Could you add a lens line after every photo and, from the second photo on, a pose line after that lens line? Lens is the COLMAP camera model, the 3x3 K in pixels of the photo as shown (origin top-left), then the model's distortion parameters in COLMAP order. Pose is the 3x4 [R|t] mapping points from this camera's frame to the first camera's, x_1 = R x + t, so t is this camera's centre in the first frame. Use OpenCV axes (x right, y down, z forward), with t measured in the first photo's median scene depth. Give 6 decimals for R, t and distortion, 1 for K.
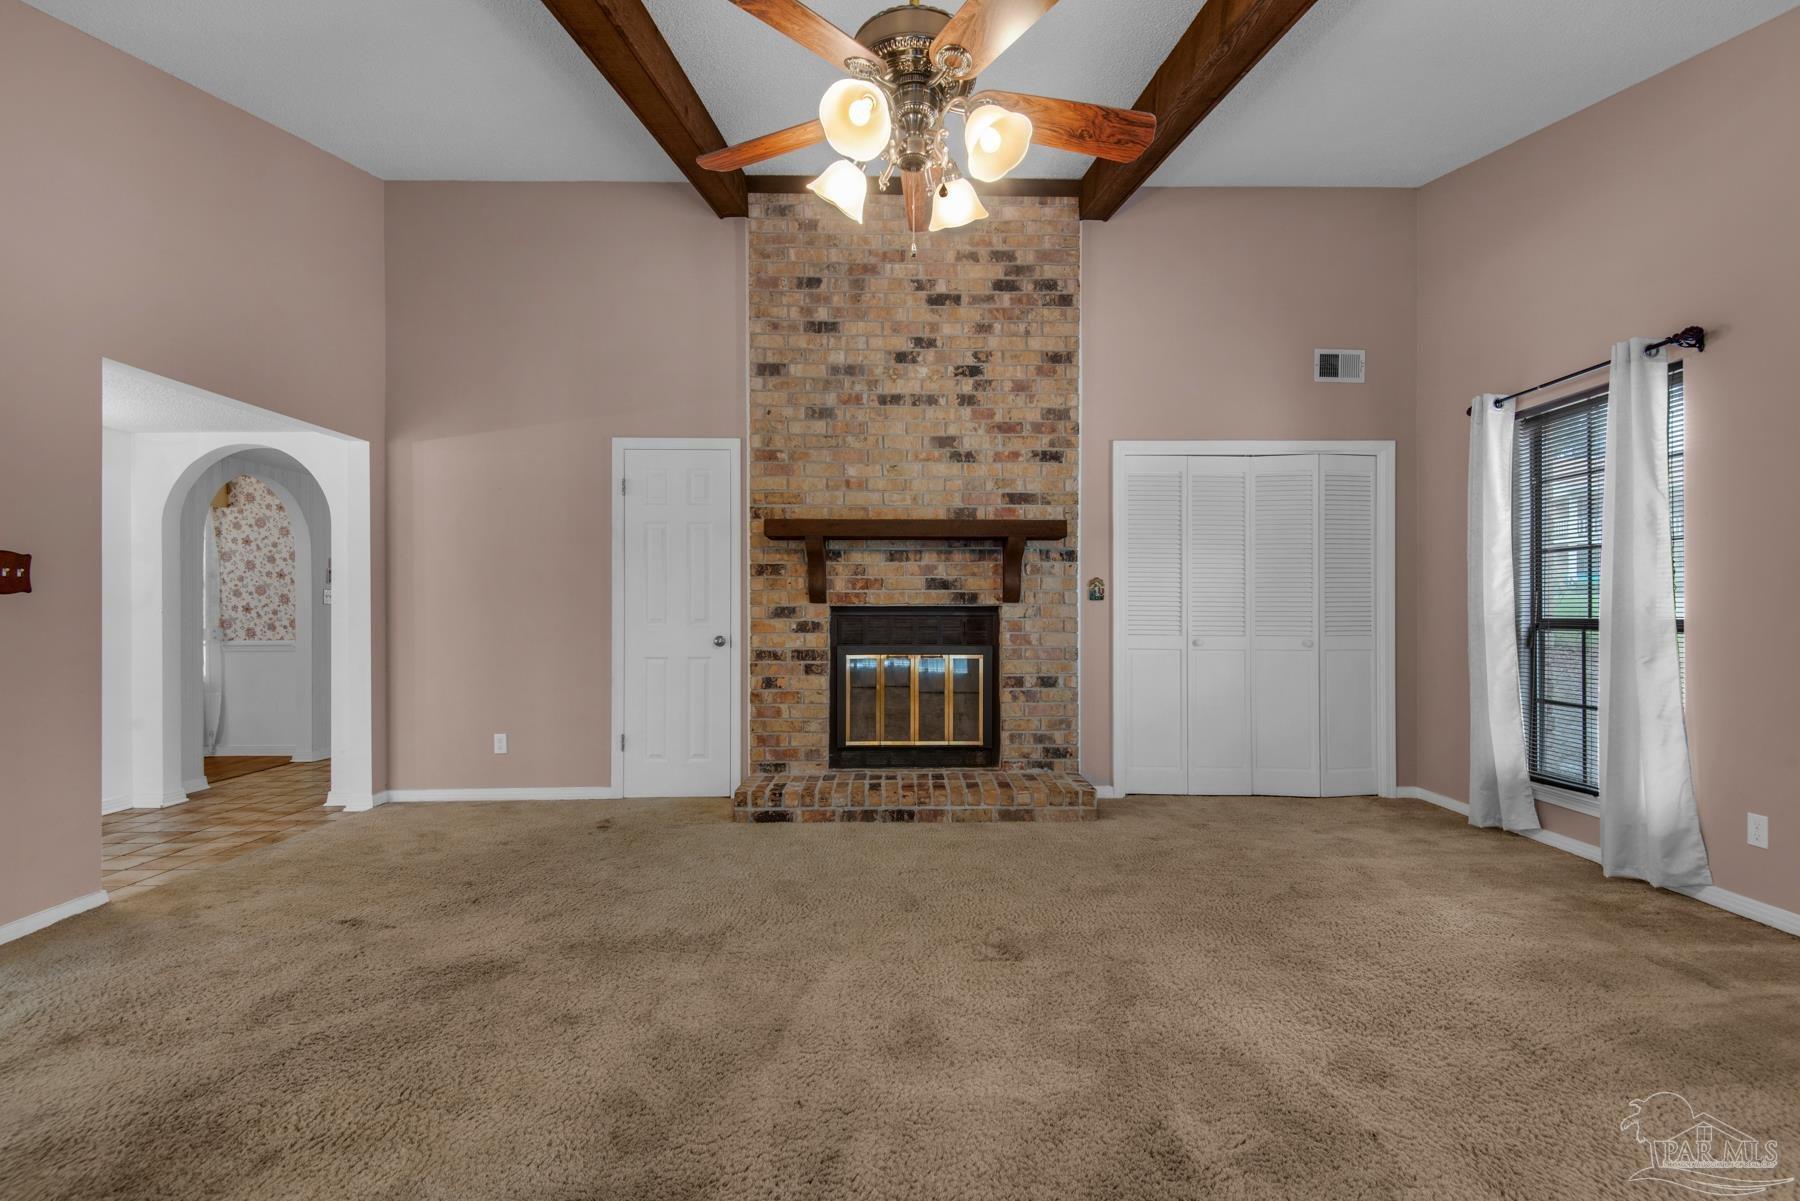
lens RADIAL K [[825.6, 0, 909.4], [0, 825.6, 605.6], [0, 0, 1]] dist [0.015912, -0.006310]
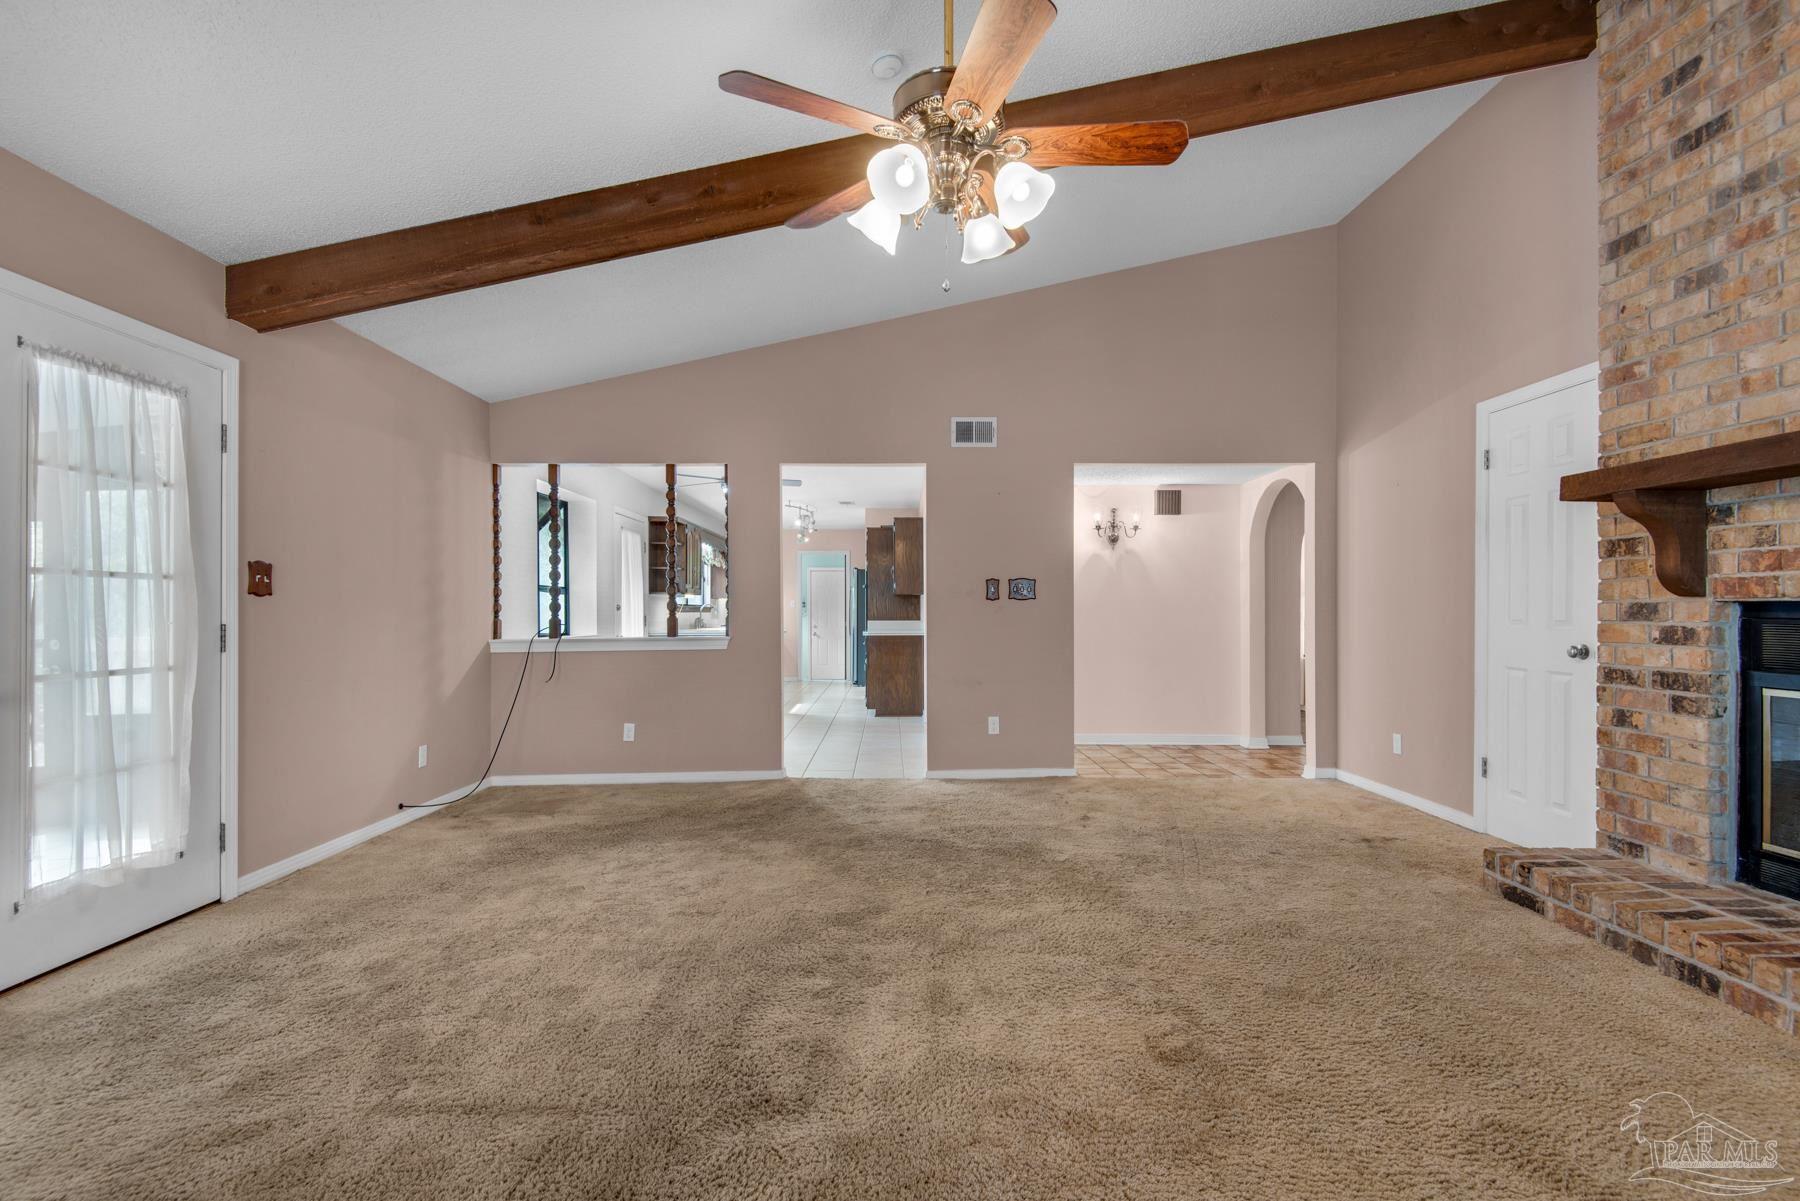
lens RADIAL K [[825.6, 0, 897.3], [0, 825.6, 608.3], [0, 0, 1]] dist [0.015912, -0.006310]
pose [[-0.003613, 0.000398, -0.999993, 0.500136], [0.001877, 0.999998, 0.000391, 0.004206], [0.999992, -0.001876, -0.003613, 0.420473]]
